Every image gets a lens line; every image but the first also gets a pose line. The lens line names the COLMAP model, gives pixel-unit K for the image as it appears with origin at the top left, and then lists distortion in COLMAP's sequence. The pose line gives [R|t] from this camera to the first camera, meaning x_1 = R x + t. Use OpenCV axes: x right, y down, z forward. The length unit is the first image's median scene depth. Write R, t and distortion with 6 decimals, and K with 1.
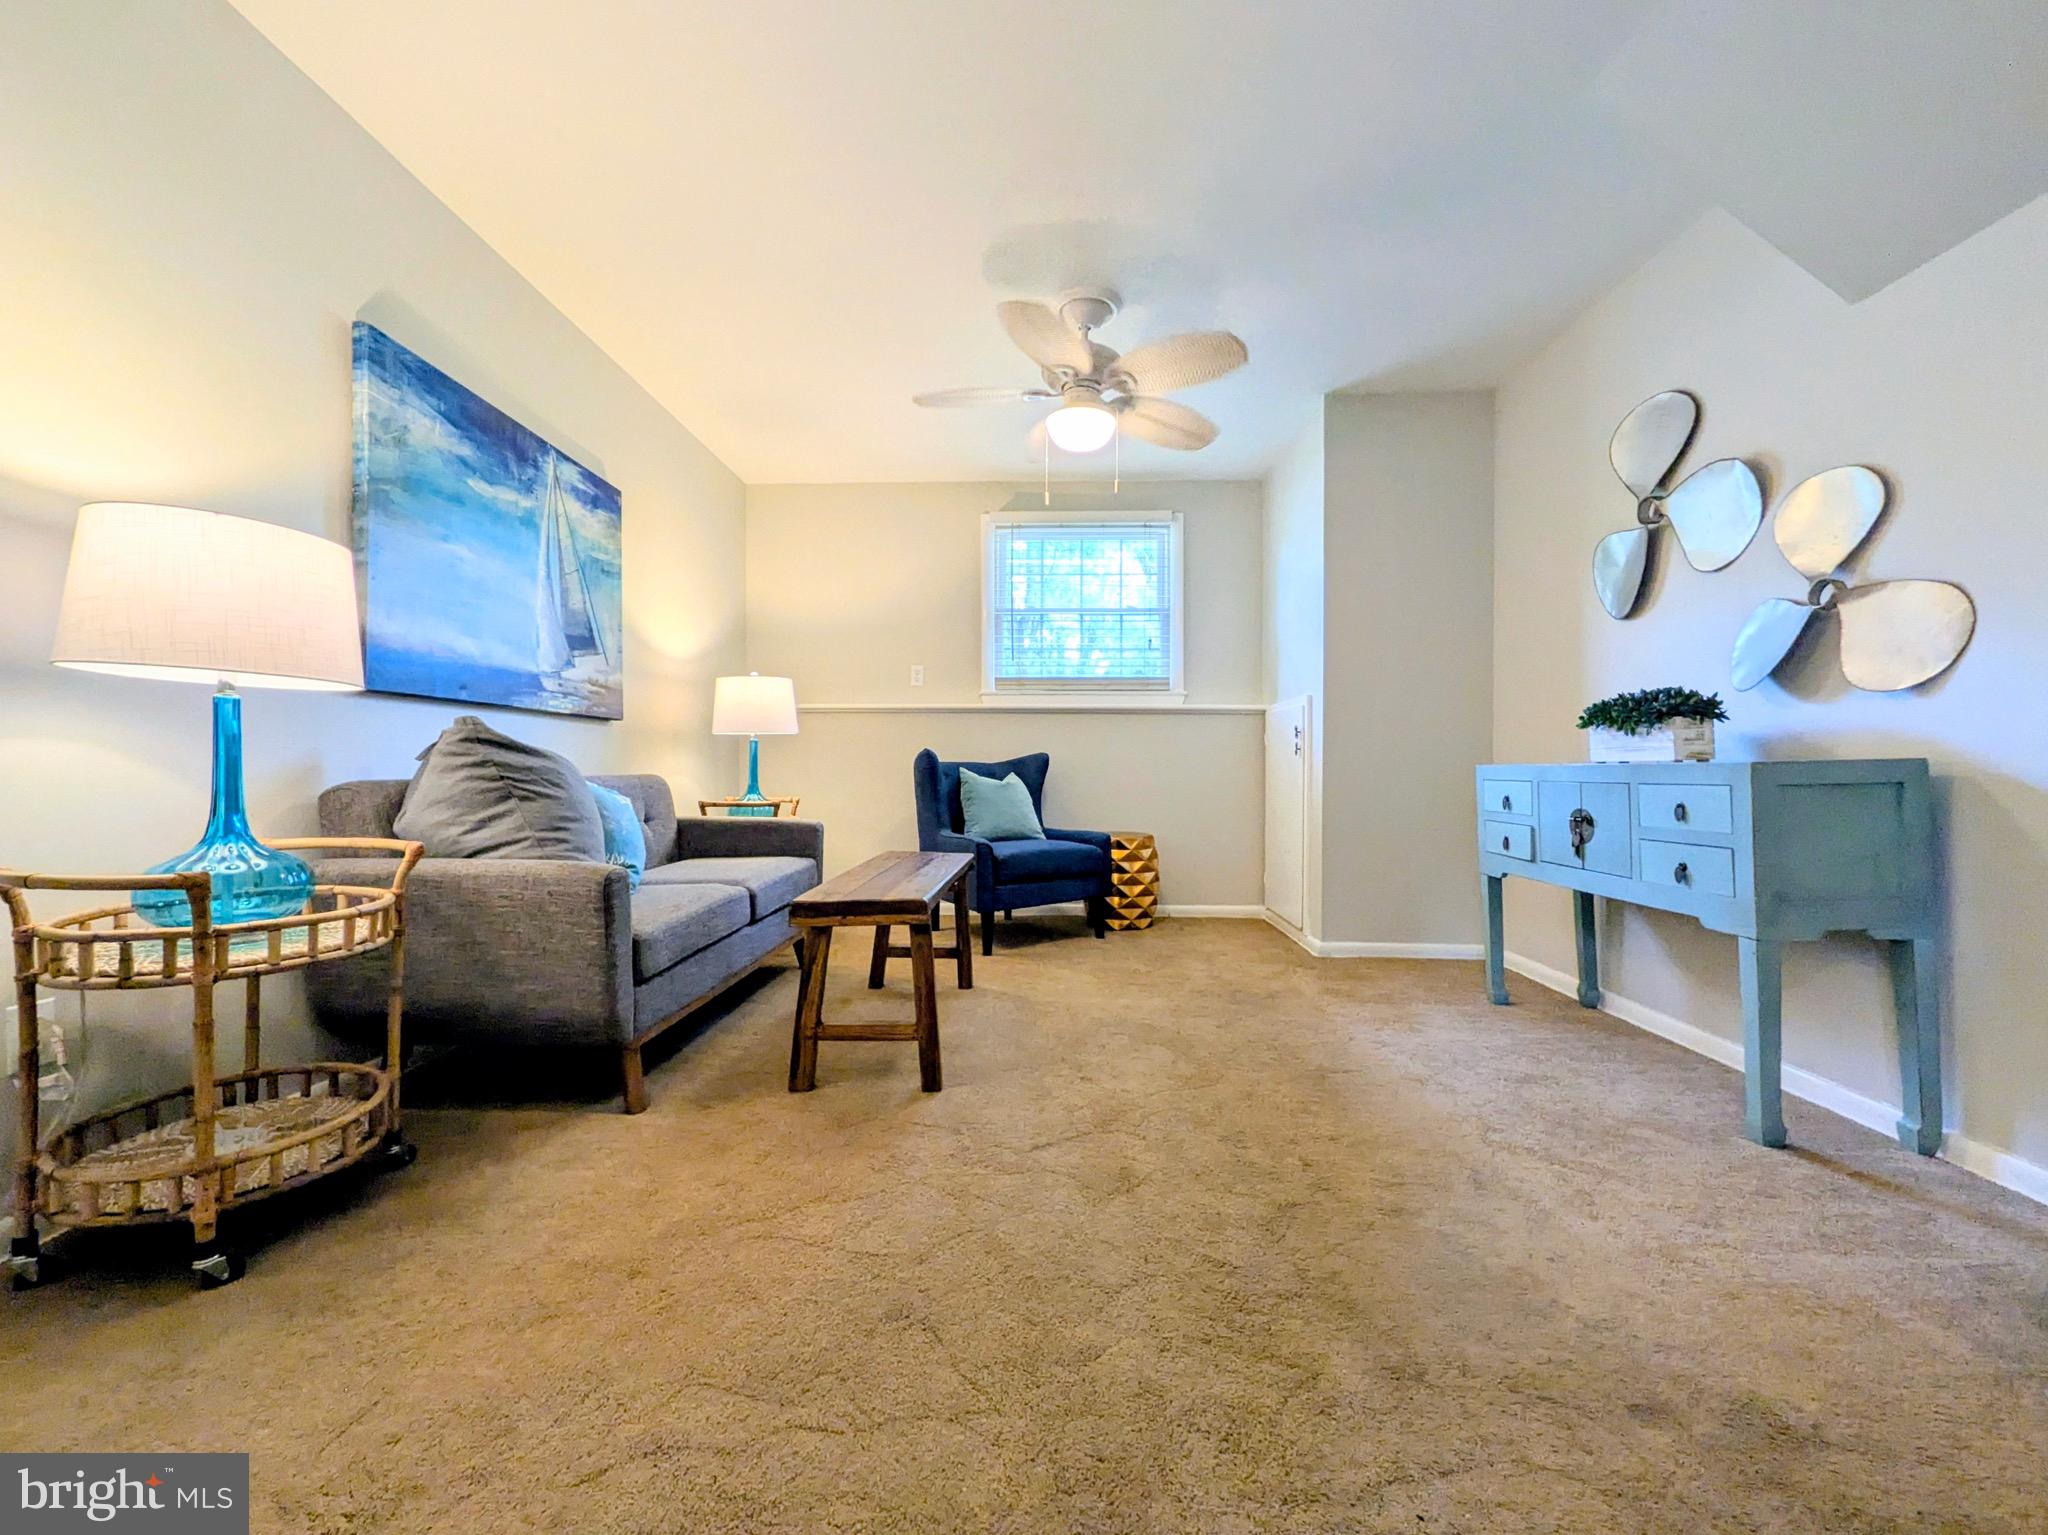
lens RADIAL K [[818.9, 0, 1024.1], [0, 818.9, 775.5], [0, 0, 1]] dist [0.033134, -0.012695]
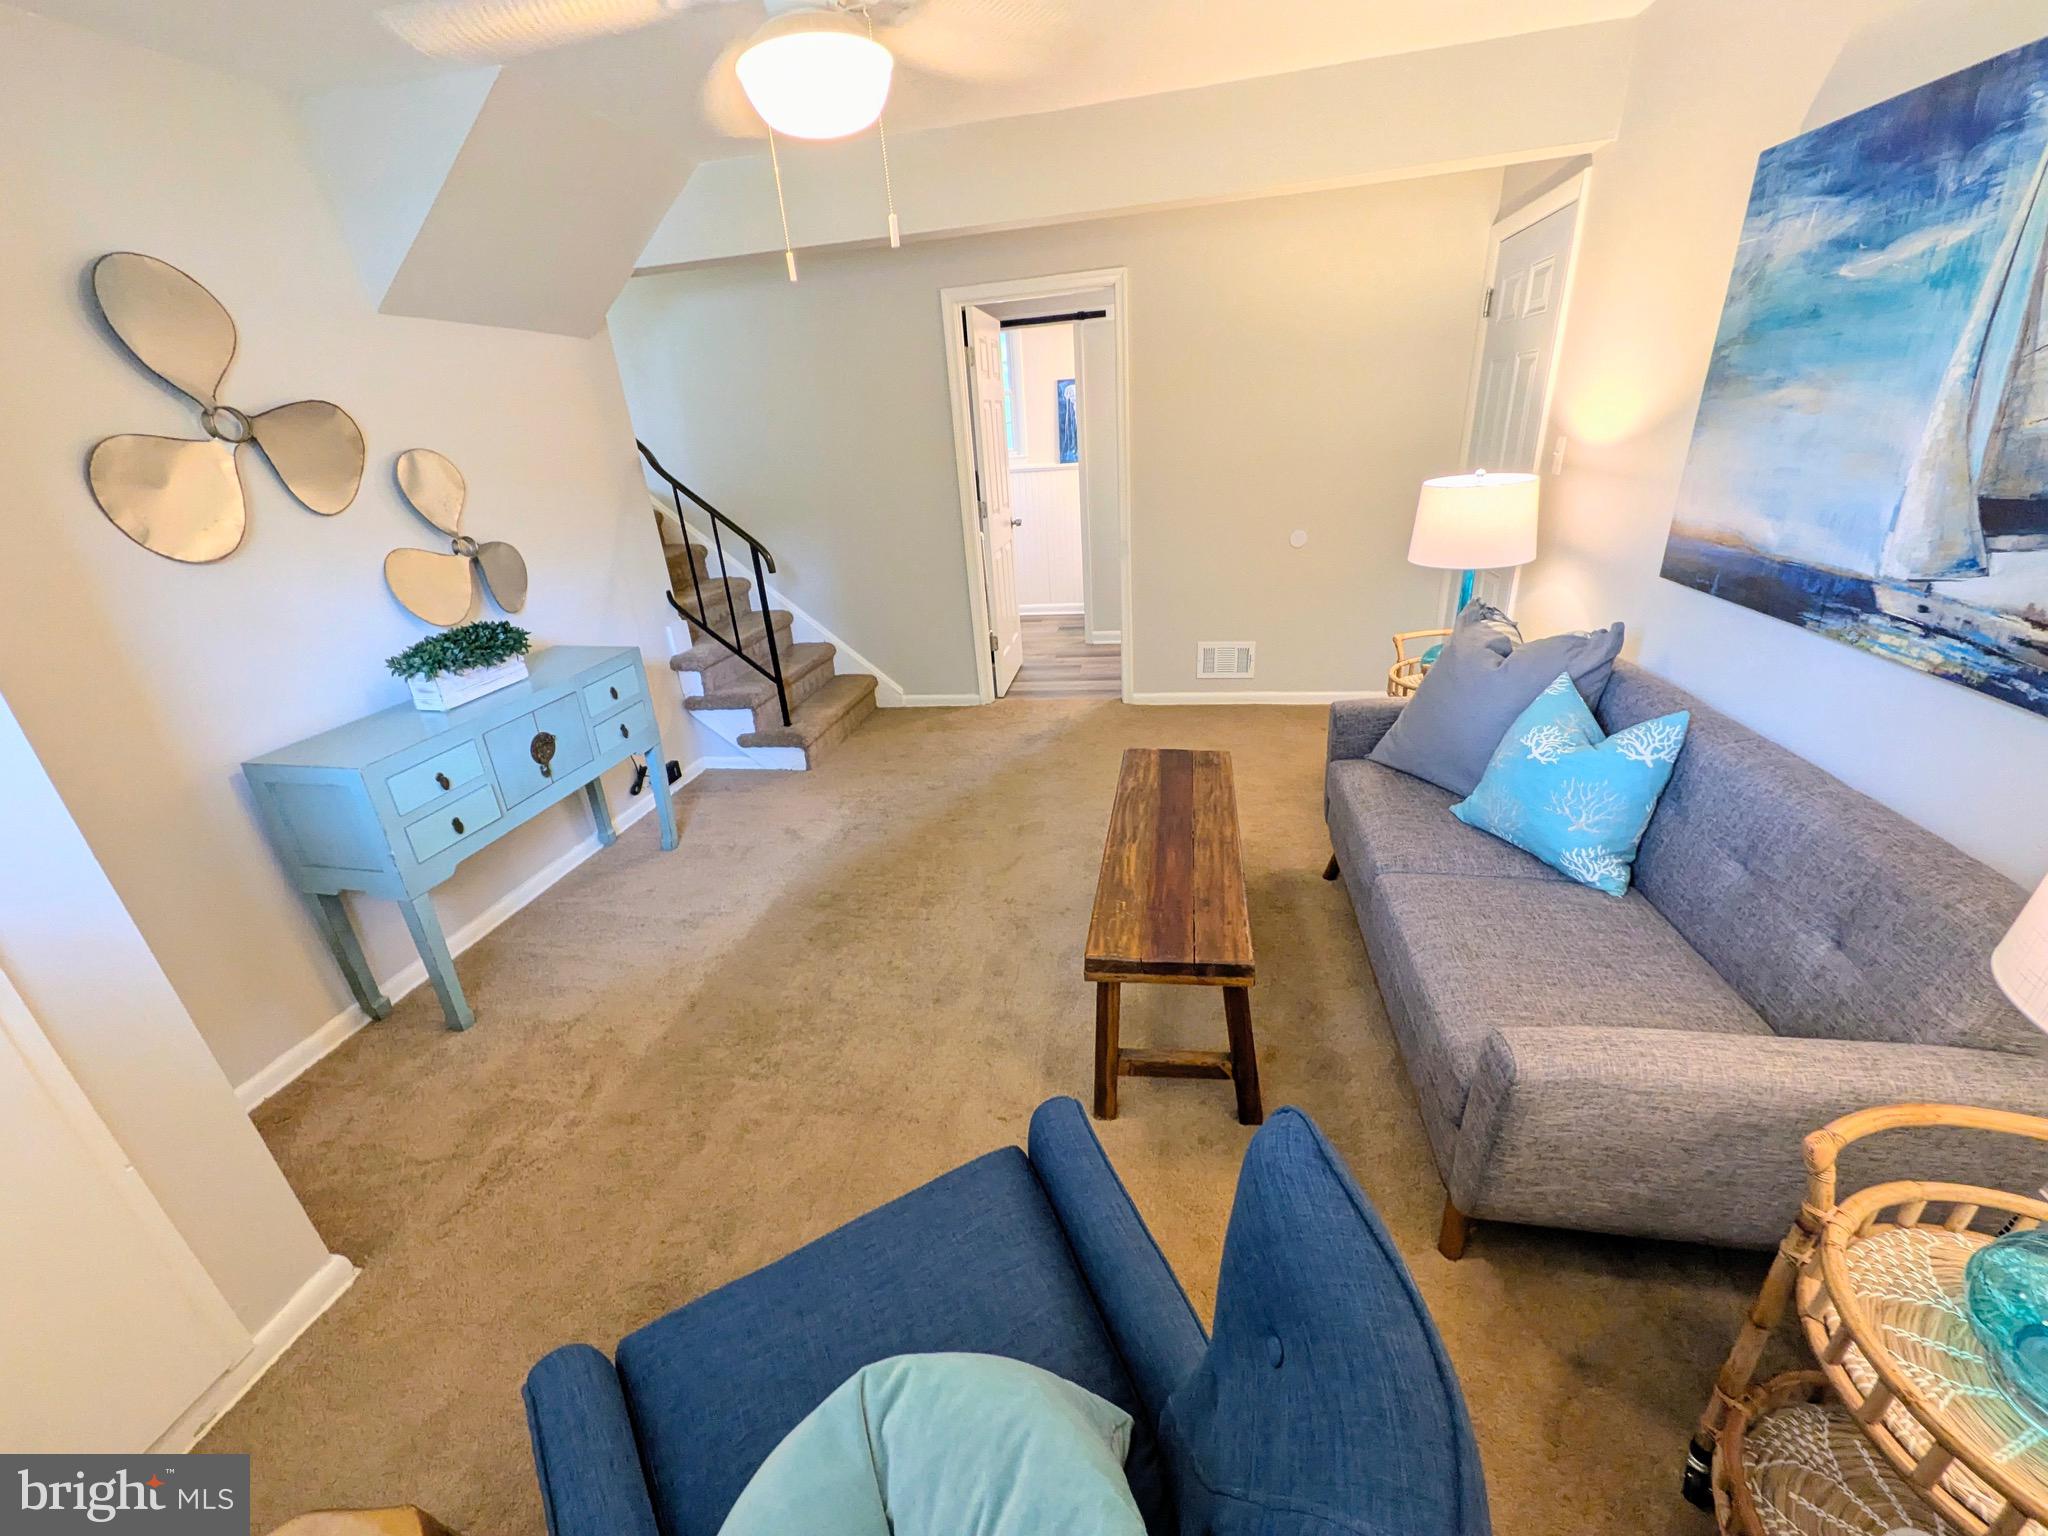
lens RADIAL K [[818.9, 0, 1024.1], [0, 818.9, 776.0], [0, 0, 1]] dist [0.033134, -0.012695]
pose [[-0.987976, 0.002801, 0.154584, -0.118916], [0.066590, 0.910058, 0.409096, -0.271236], [-0.139534, 0.414471, -0.899302, 1.646037]]
